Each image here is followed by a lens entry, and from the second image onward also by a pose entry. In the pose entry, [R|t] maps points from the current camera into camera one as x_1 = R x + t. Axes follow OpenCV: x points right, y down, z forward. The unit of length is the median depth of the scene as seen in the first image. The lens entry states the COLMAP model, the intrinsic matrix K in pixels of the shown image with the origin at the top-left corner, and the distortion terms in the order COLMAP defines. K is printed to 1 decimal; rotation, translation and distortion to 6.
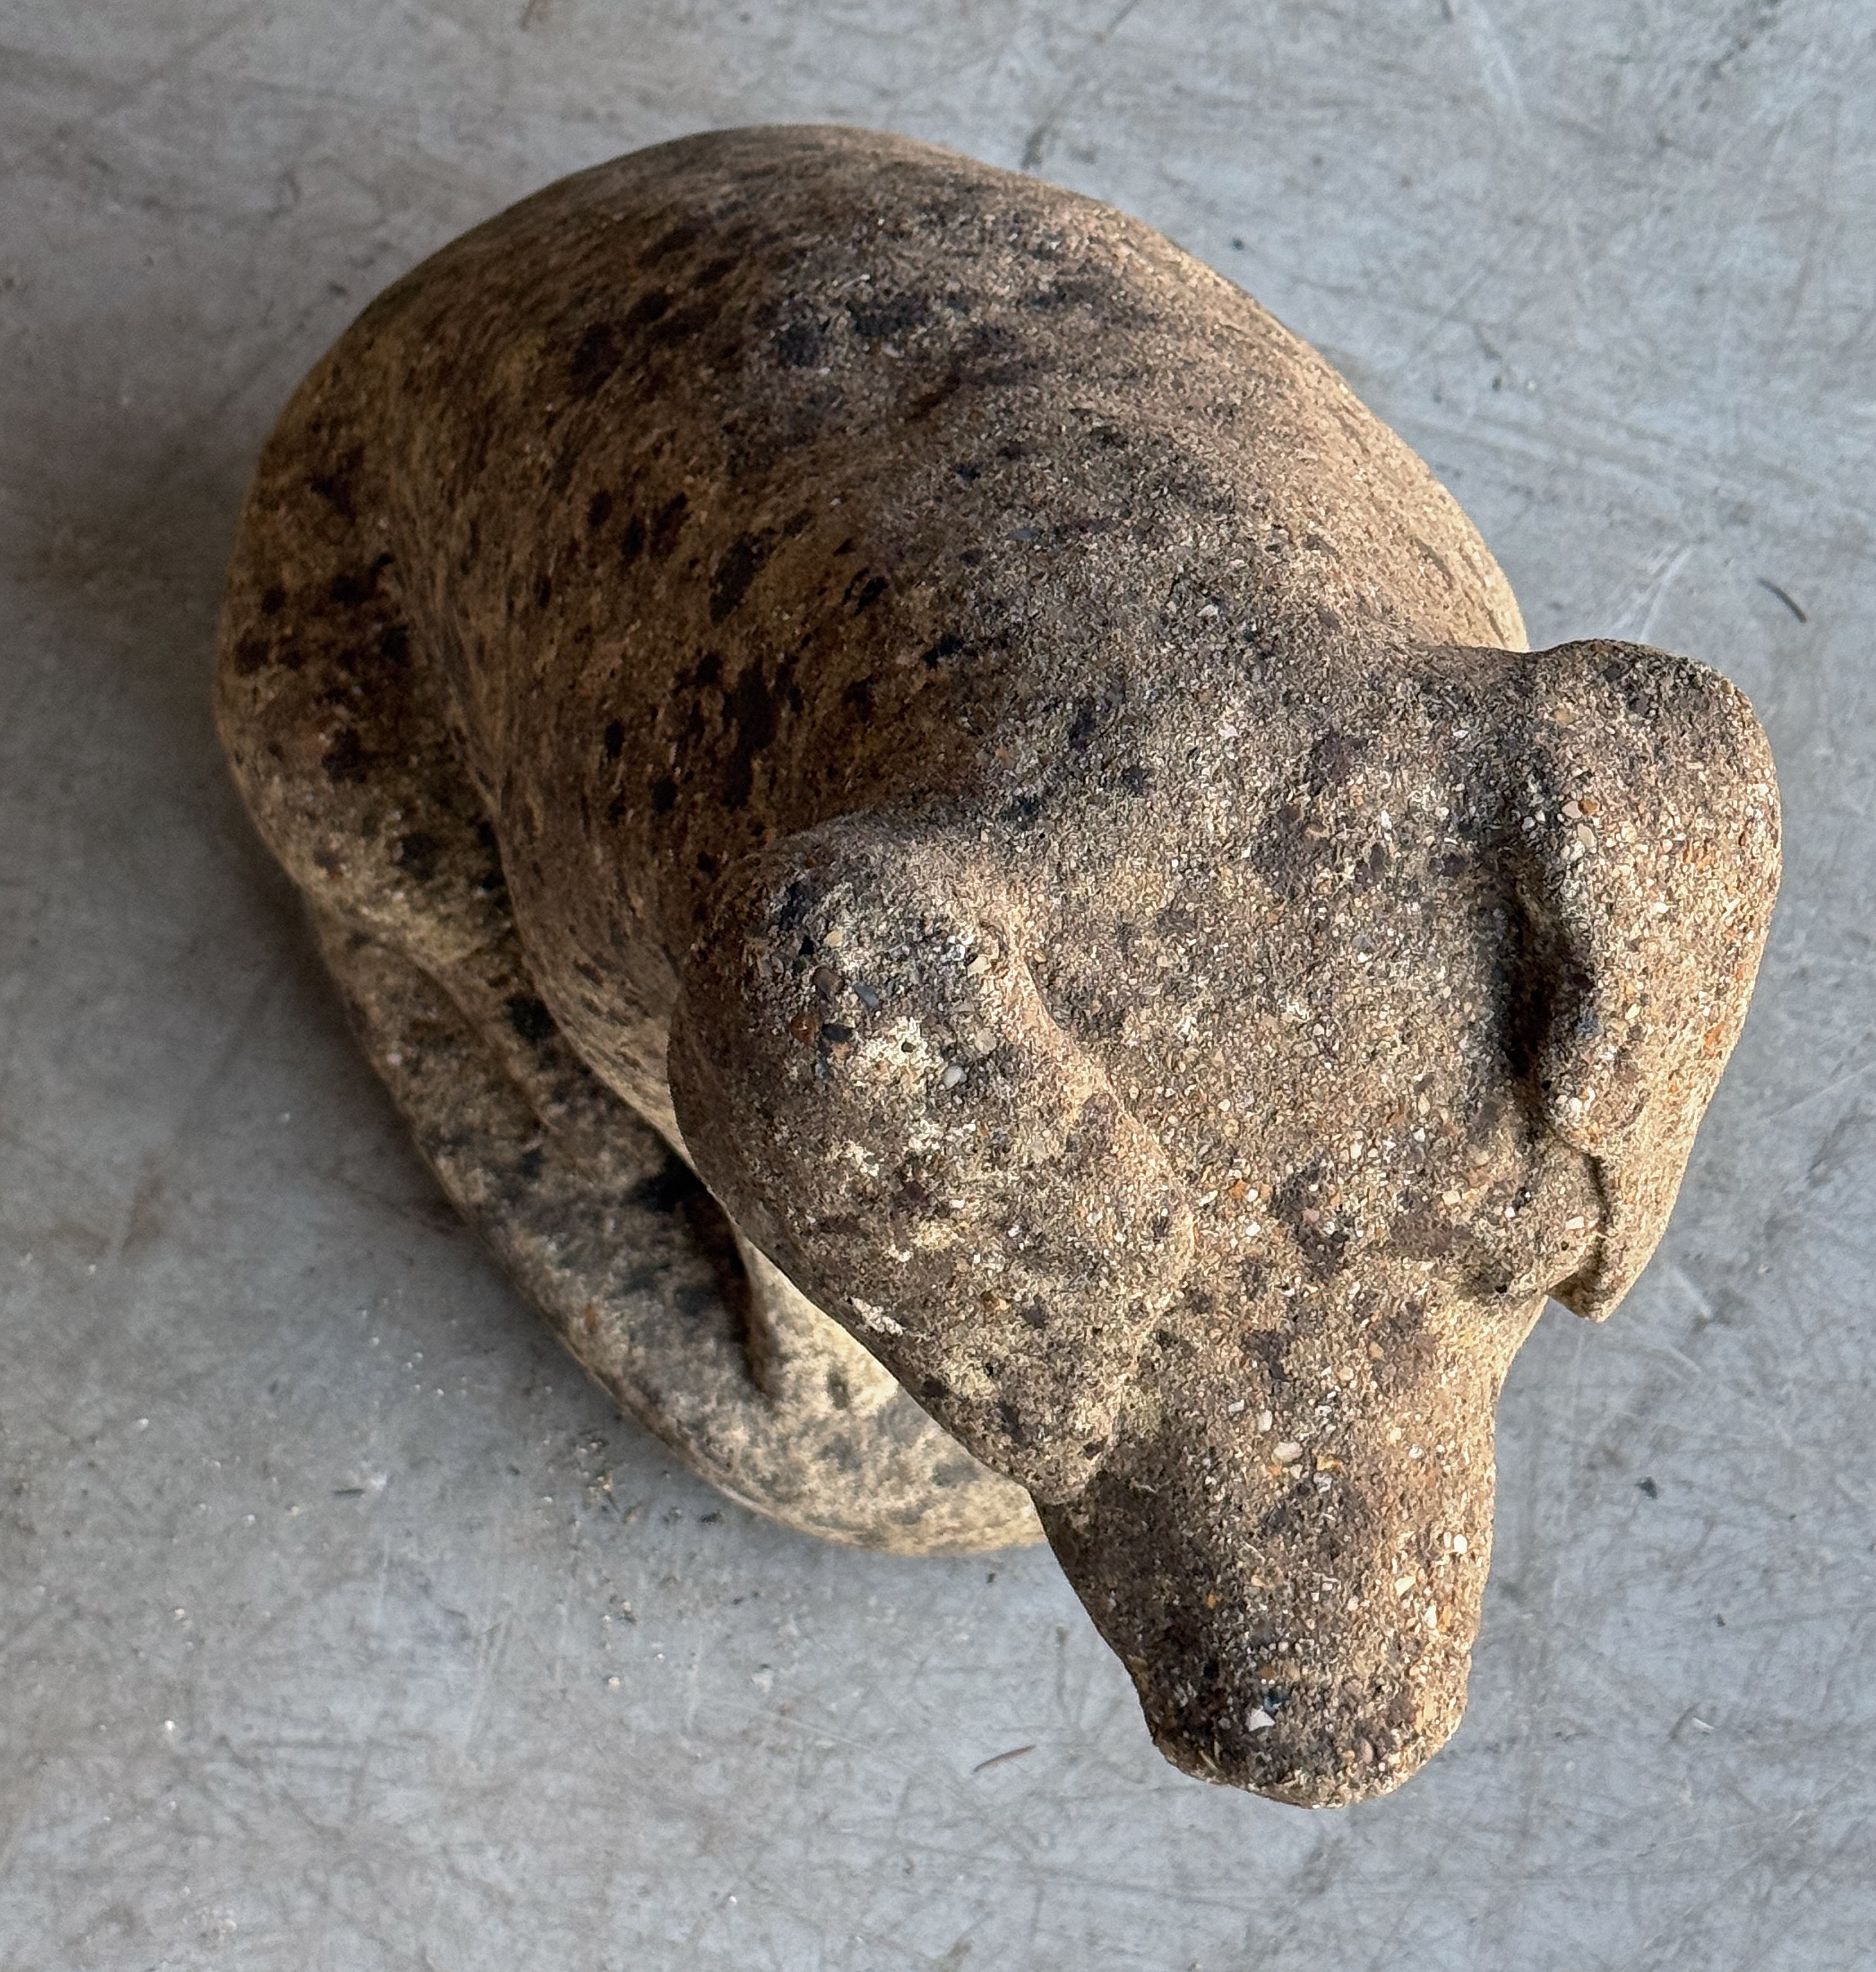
lens RADIAL K [[5084.2, 0, 1007.0], [0, 5084.2, 985.9], [0, 0, 1]] dist [0.115521, 0.273386]
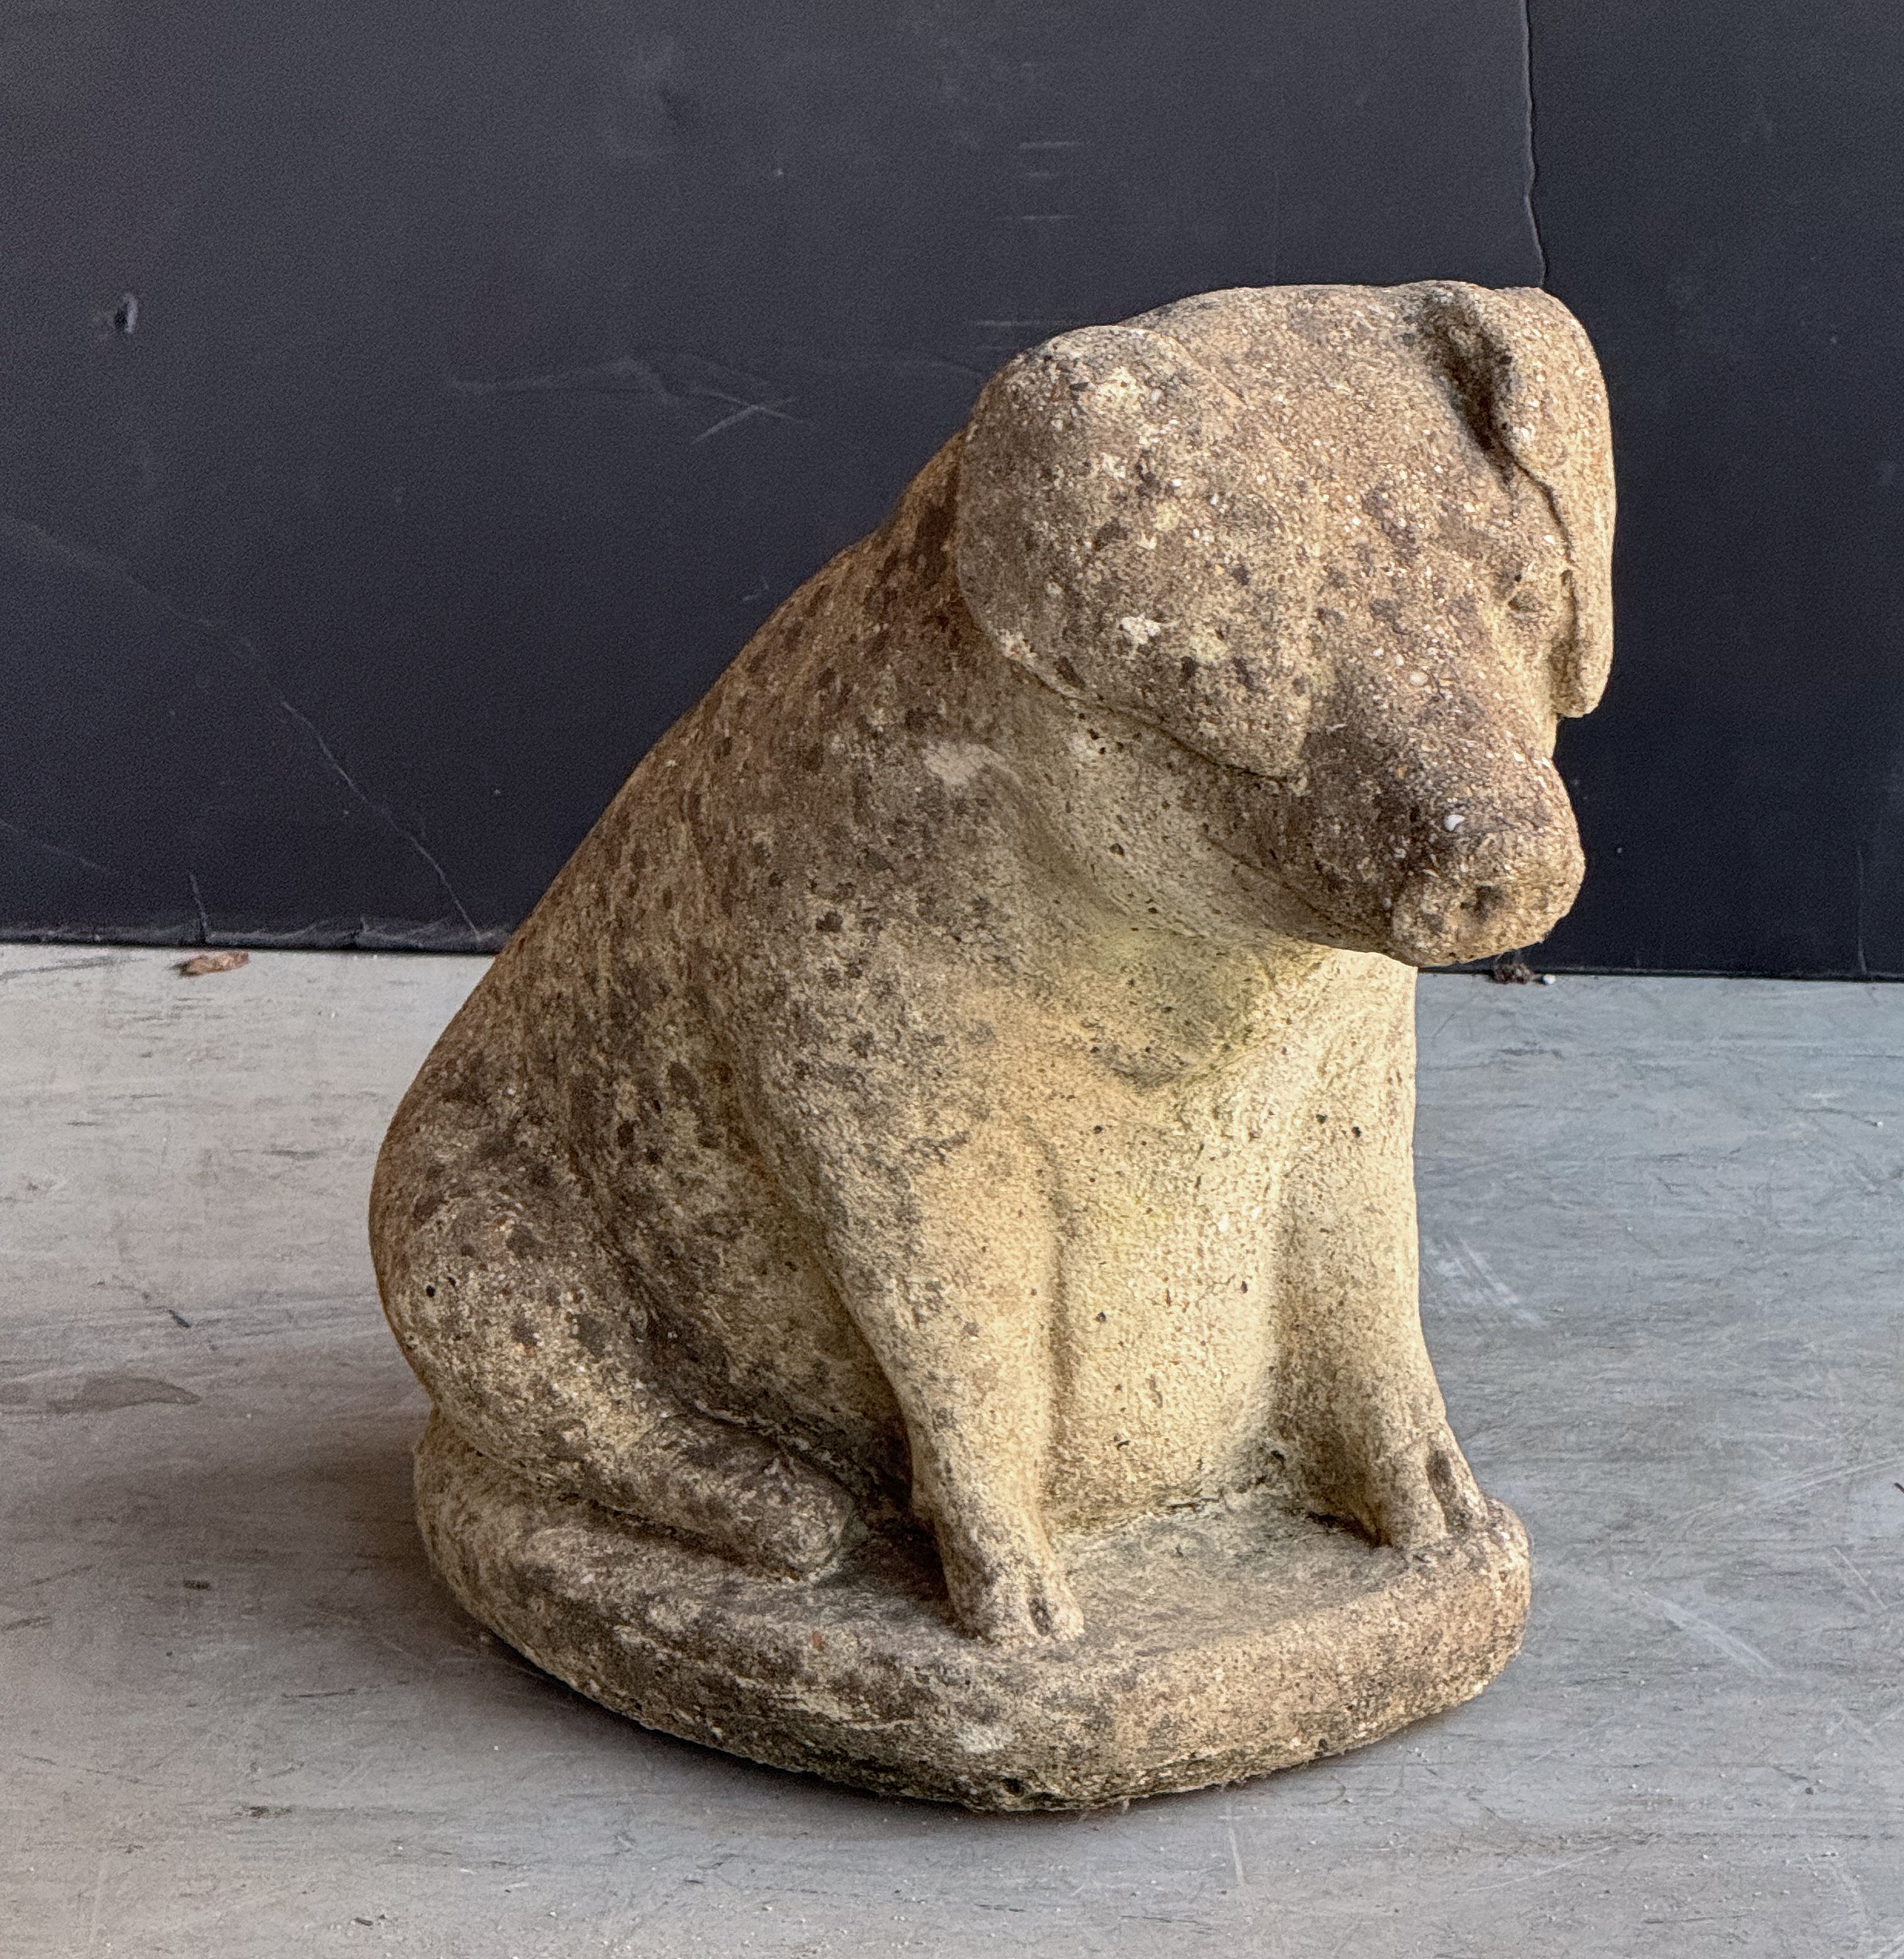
lens RADIAL K [[11049.1, 0, 826.1], [0, 11049.1, 984.0], [0, 0, 1]] dist [0.032364, -4.329655]
pose [[0.962761, -0.154668, 0.221740, -0.893025], [0.266206, 0.685460, -0.677701, 2.427570], [-0.047175, 0.711493, 0.701108, -1.295053]]
